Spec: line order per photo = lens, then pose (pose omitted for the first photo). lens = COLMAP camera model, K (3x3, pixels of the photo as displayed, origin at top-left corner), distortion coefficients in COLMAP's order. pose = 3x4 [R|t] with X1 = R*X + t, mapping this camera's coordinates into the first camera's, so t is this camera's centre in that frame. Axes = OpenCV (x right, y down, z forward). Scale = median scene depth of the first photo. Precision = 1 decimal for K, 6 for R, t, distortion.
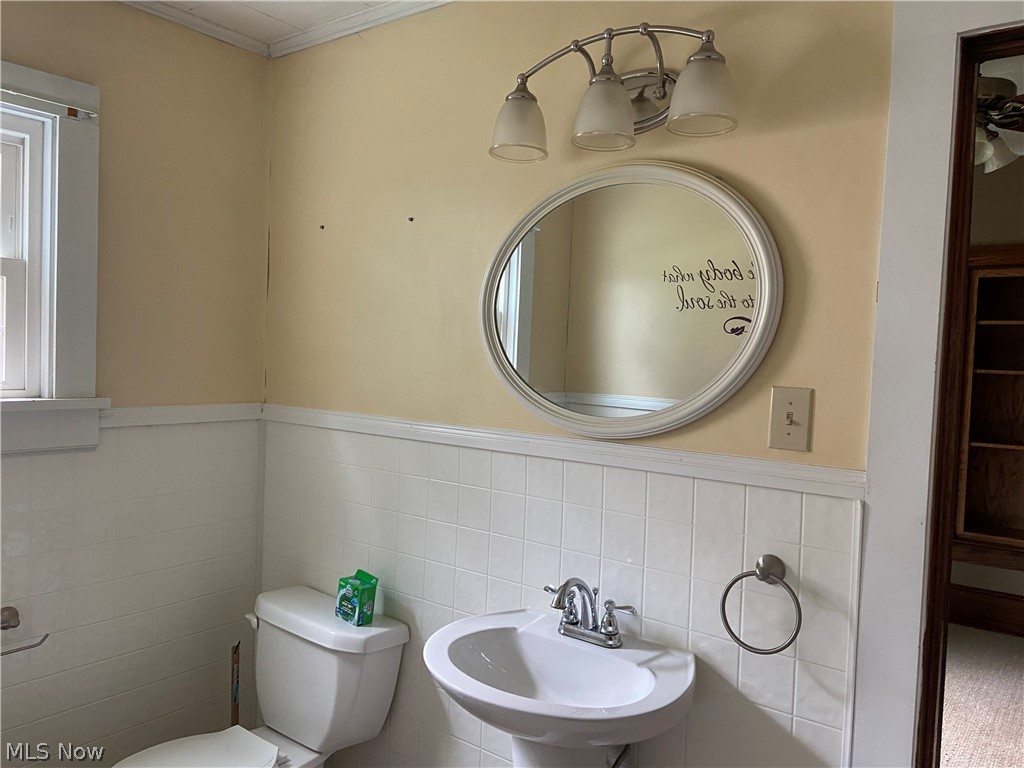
lens RADIAL K [[767.7, 0, 521.2], [0, 767.7, 386.7], [0, 0, 1]] dist [0.122249, -0.152037]
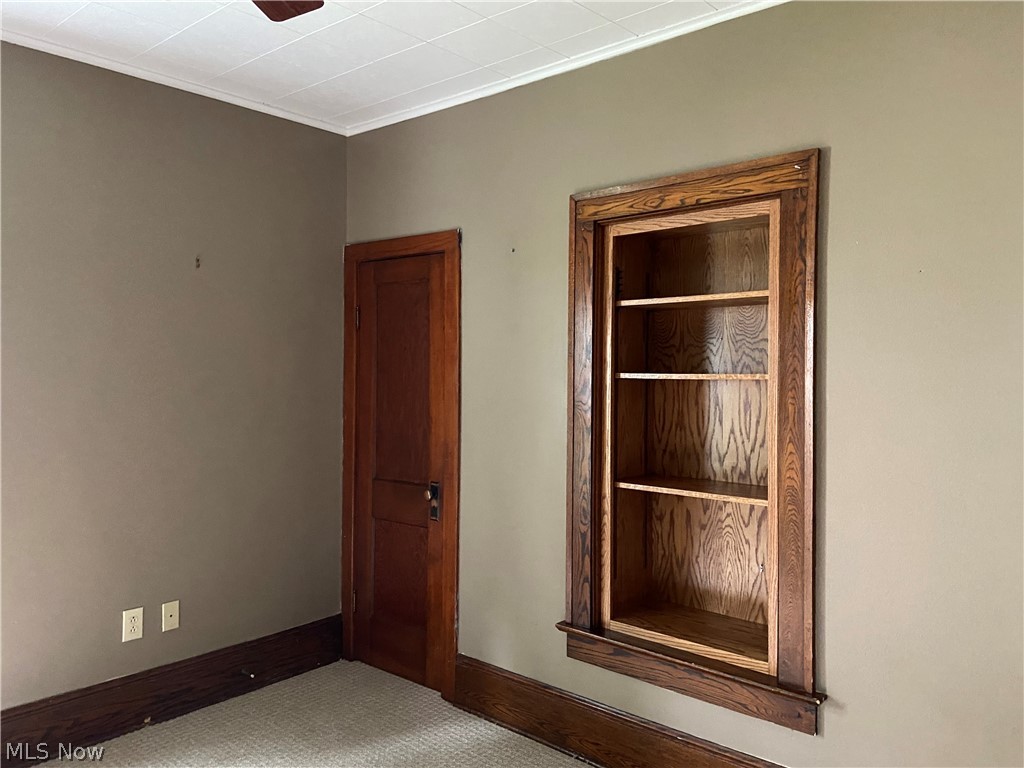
lens RADIAL K [[767.7, 0, 514.6], [0, 767.7, 378.7], [0, 0, 1]] dist [0.122249, -0.152037]
pose [[0.996276, -0.030857, -0.080517, 0.541993], [0.028124, 0.998997, -0.034857, 0.002829], [0.081512, 0.032463, 0.996144, 0.338267]]
